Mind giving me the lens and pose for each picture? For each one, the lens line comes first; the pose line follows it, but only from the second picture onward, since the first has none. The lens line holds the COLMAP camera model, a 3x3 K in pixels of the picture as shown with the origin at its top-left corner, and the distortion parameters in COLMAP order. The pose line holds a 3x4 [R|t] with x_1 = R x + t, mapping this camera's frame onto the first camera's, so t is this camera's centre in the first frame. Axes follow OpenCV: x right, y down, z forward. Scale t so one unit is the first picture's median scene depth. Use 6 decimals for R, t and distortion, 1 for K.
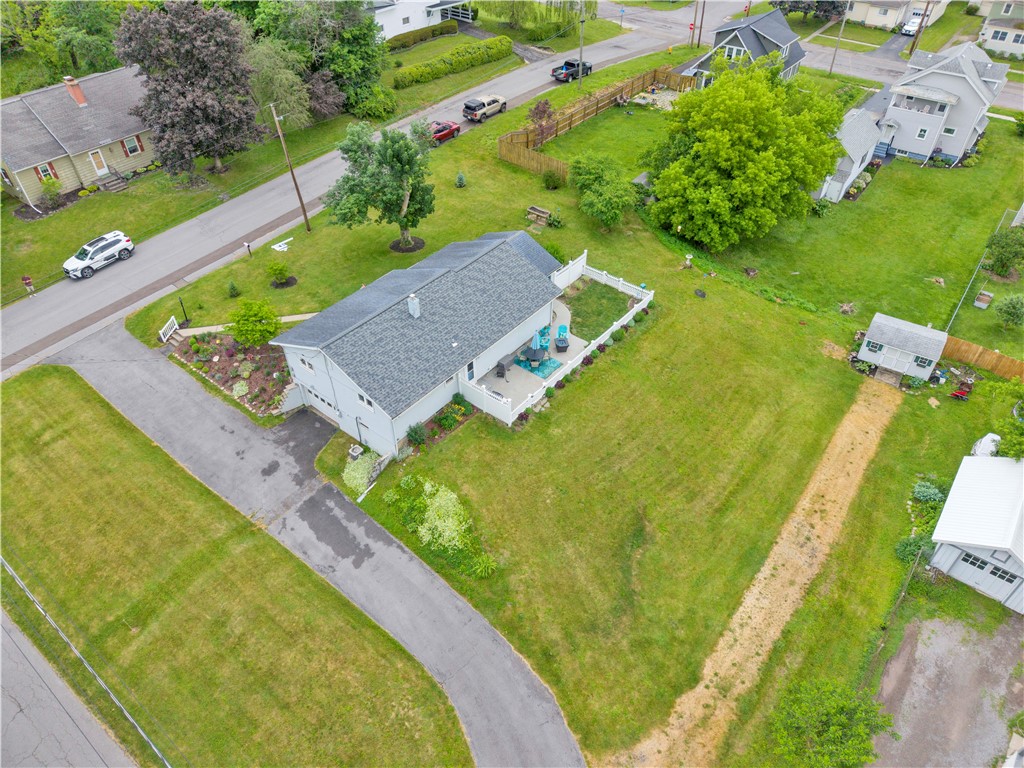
lens RADIAL K [[681.4, 0, 513.2], [0, 681.4, 382.7], [0, 0, 1]] dist [0.017879, -0.004094]
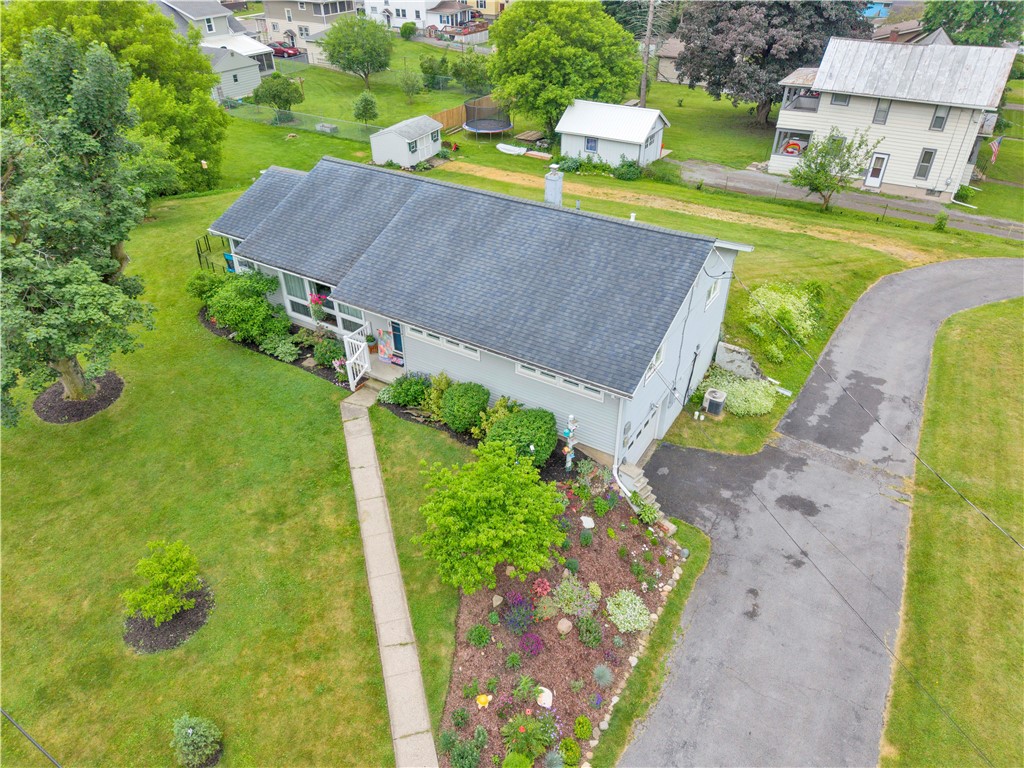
lens RADIAL K [[681.4, 0, 513.2], [0, 681.4, 382.2], [0, 0, 1]] dist [0.017879, -0.004094]
pose [[-0.118496, -0.575110, 0.809449, -0.667399], [0.677915, 0.548784, 0.489149, -0.312735], [-0.725528, 0.606700, 0.324847, 0.893299]]
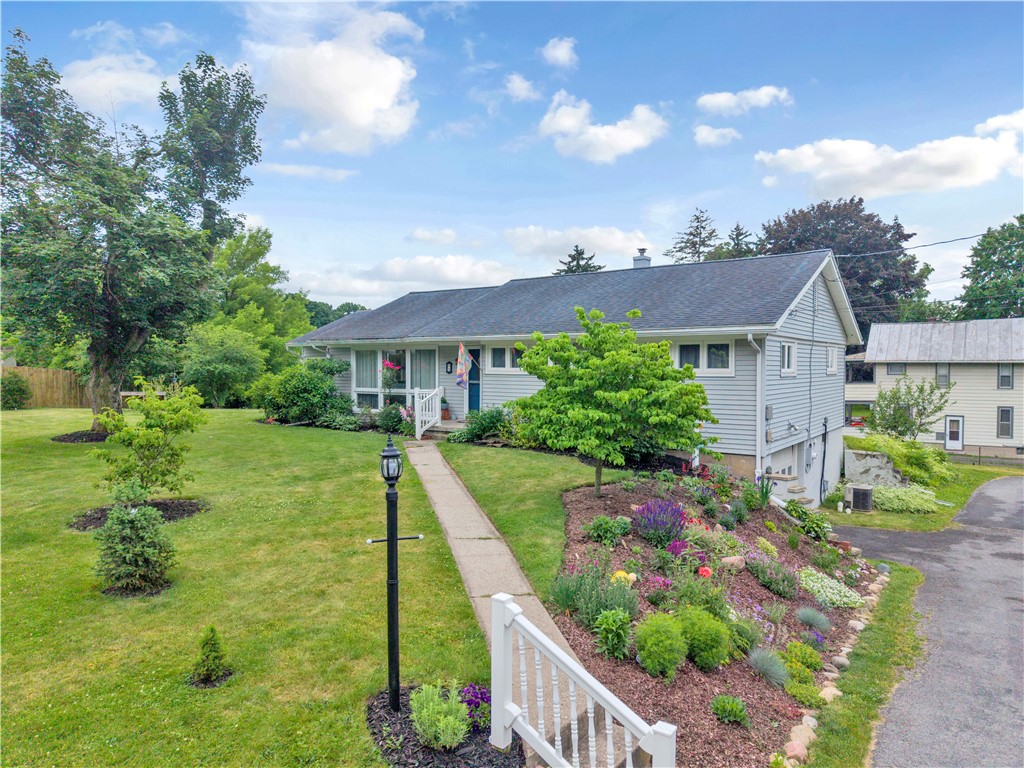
lens RADIAL K [[681.4, 0, 512.6], [0, 681.4, 382.4], [0, 0, 1]] dist [0.017879, -0.004094]
pose [[-0.055880, -0.013597, 0.998345, -0.676522], [0.660731, 0.749138, 0.047186, -0.147395], [-0.748540, 0.662275, -0.032878, 1.097166]]
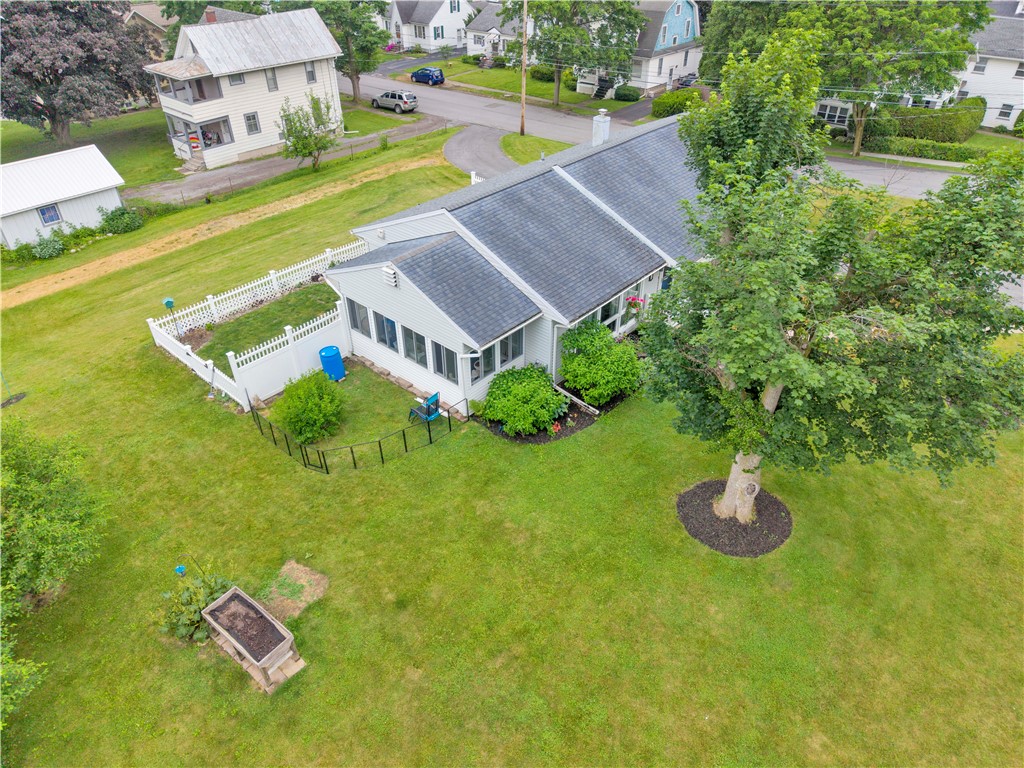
lens RADIAL K [[681.4, 0, 514.0], [0, 681.4, 382.3], [0, 0, 1]] dist [0.017879, -0.004094]
pose [[-0.997404, -0.042320, 0.058255, -0.198961], [0.049041, 0.193124, 0.979948, -0.639035], [-0.052721, 0.980261, -0.190547, 1.246573]]
